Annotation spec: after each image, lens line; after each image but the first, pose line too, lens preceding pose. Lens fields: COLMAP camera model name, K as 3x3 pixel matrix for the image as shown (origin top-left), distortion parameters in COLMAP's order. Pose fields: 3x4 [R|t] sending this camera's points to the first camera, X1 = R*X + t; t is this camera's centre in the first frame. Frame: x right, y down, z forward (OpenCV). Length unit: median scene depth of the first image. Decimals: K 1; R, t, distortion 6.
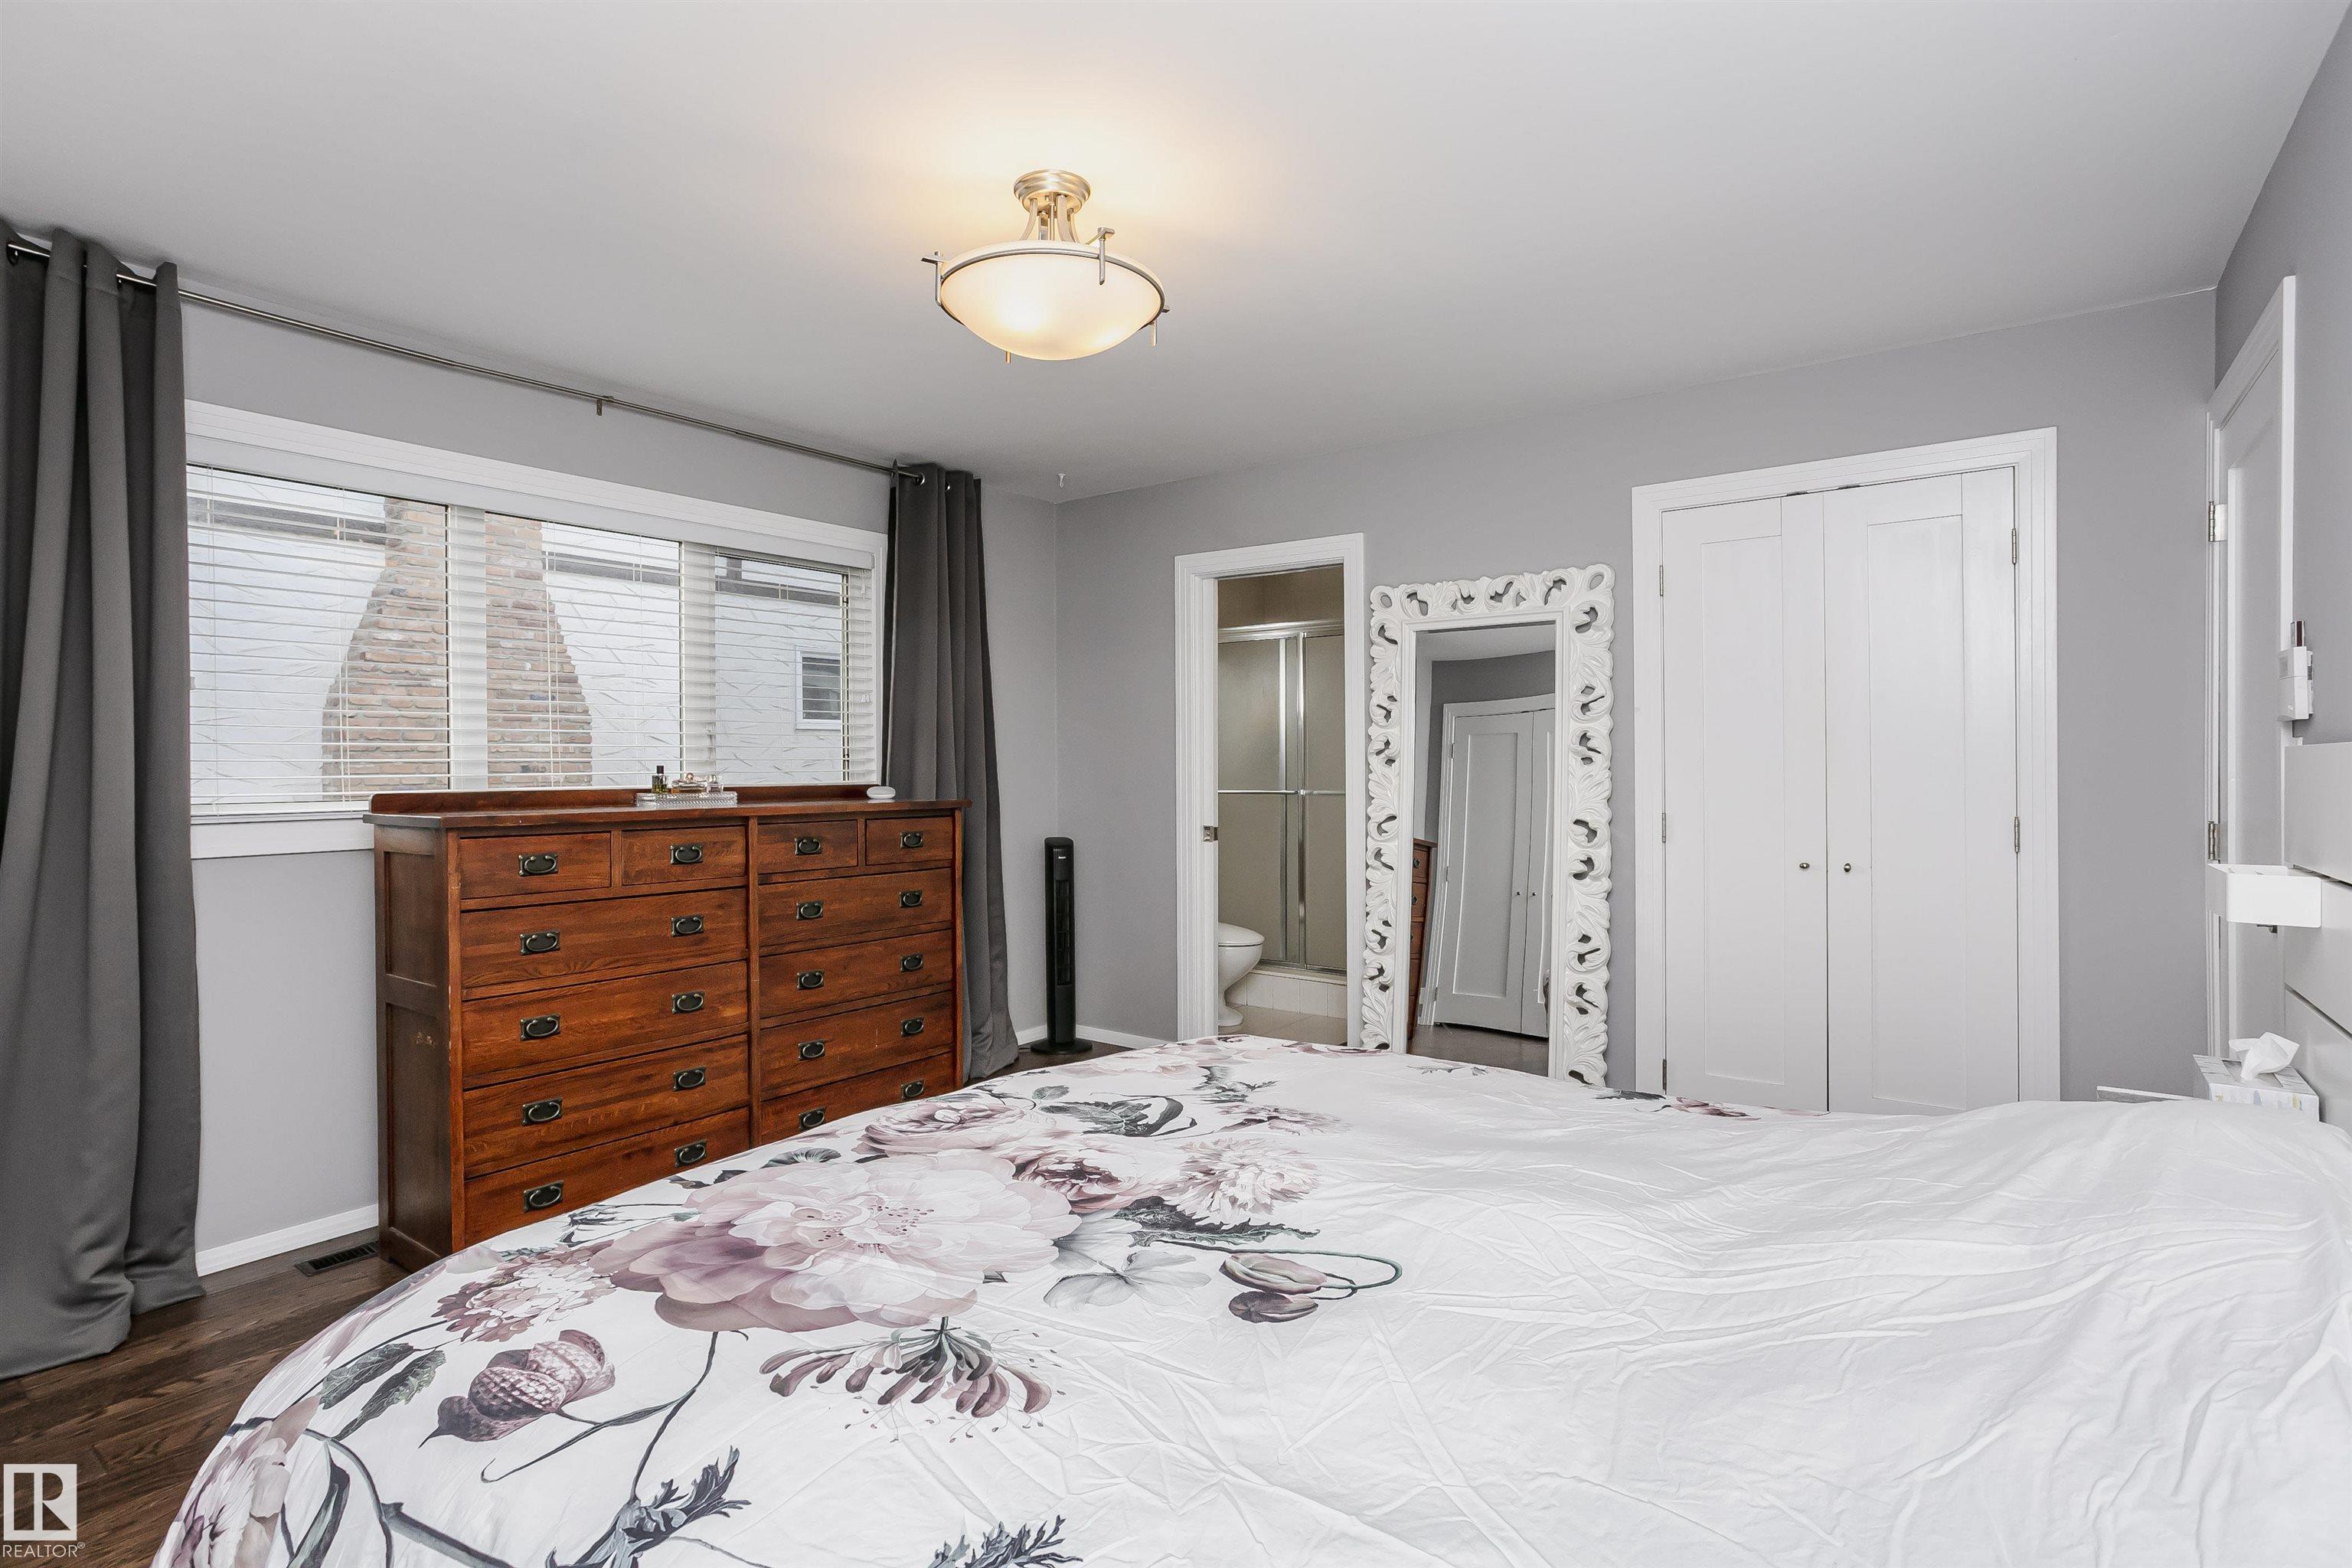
lens RADIAL K [[1172.9, 0, 1176.0], [0, 1172.9, 784.0], [0, 0, 1]] dist [-0.071773, 0.044951]
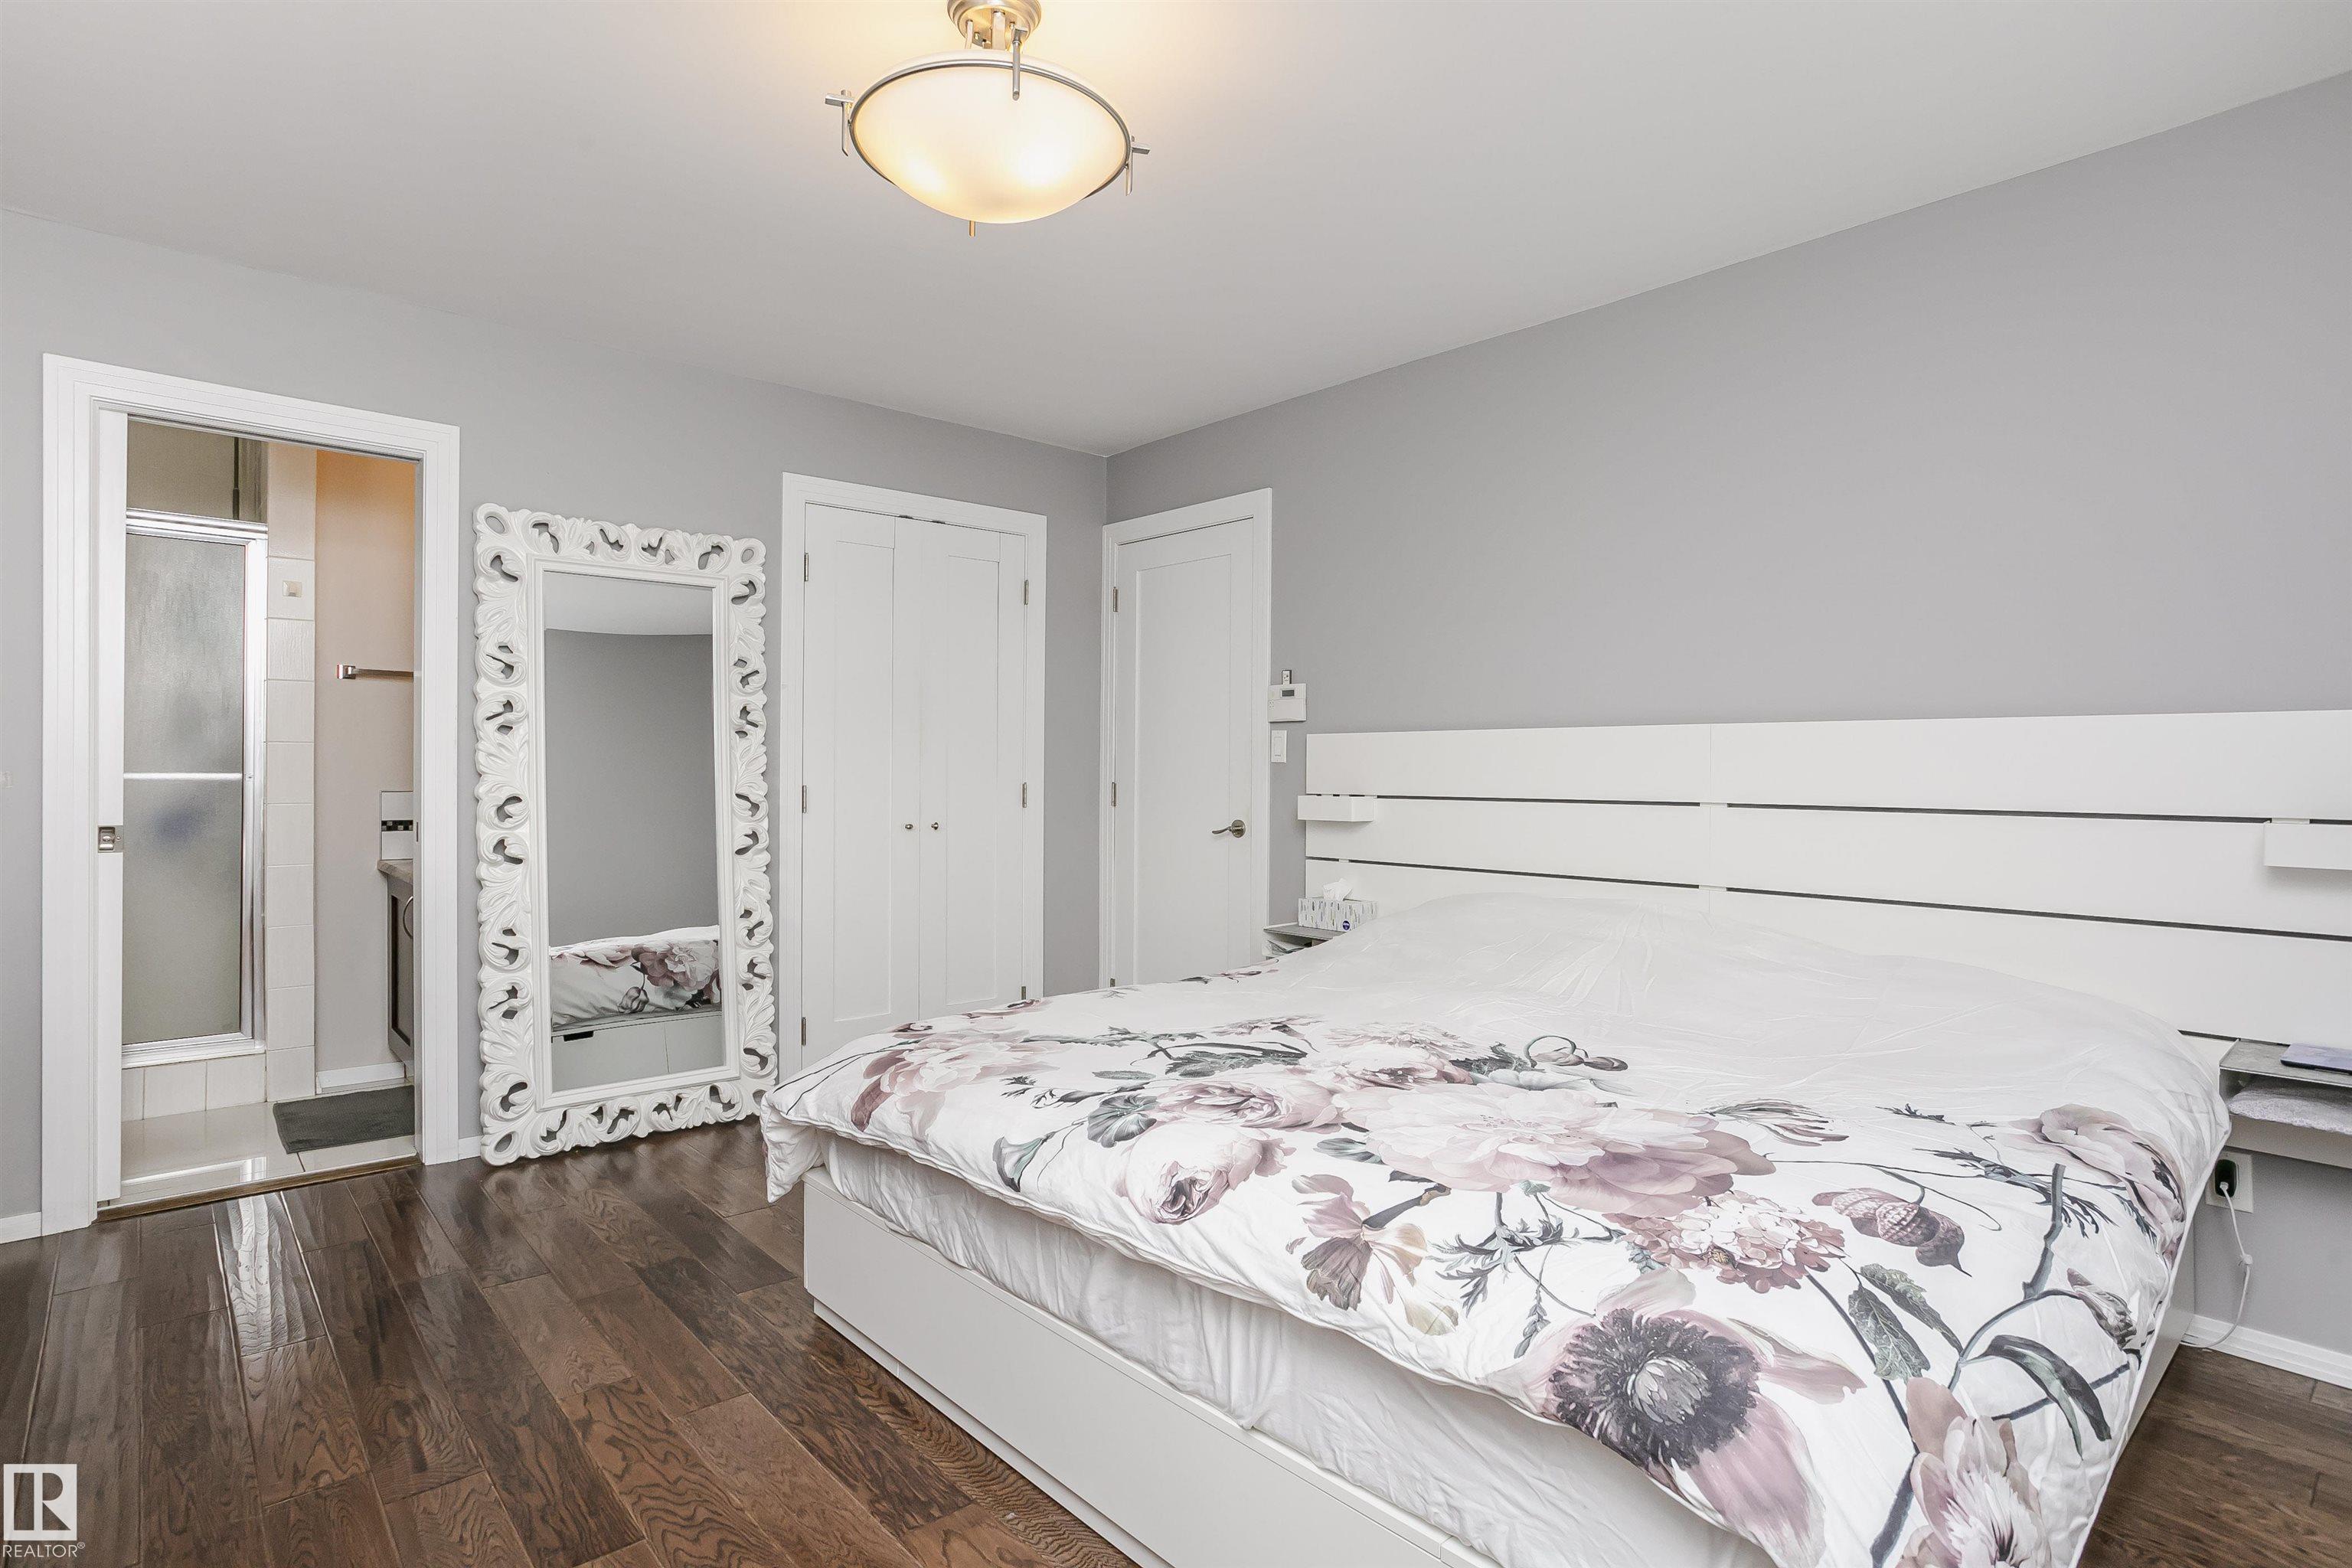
lens RADIAL K [[1191.7, 0, 1176.0], [0, 1191.7, 784.0], [0, 0, 1]] dist [-0.070681, 0.052737]
pose [[0.194537, -0.004369, 0.980885, -1.100843], [0.007615, 0.999967, 0.002944, 0.043210], [-0.980866, 0.006896, 0.194564, 0.869942]]
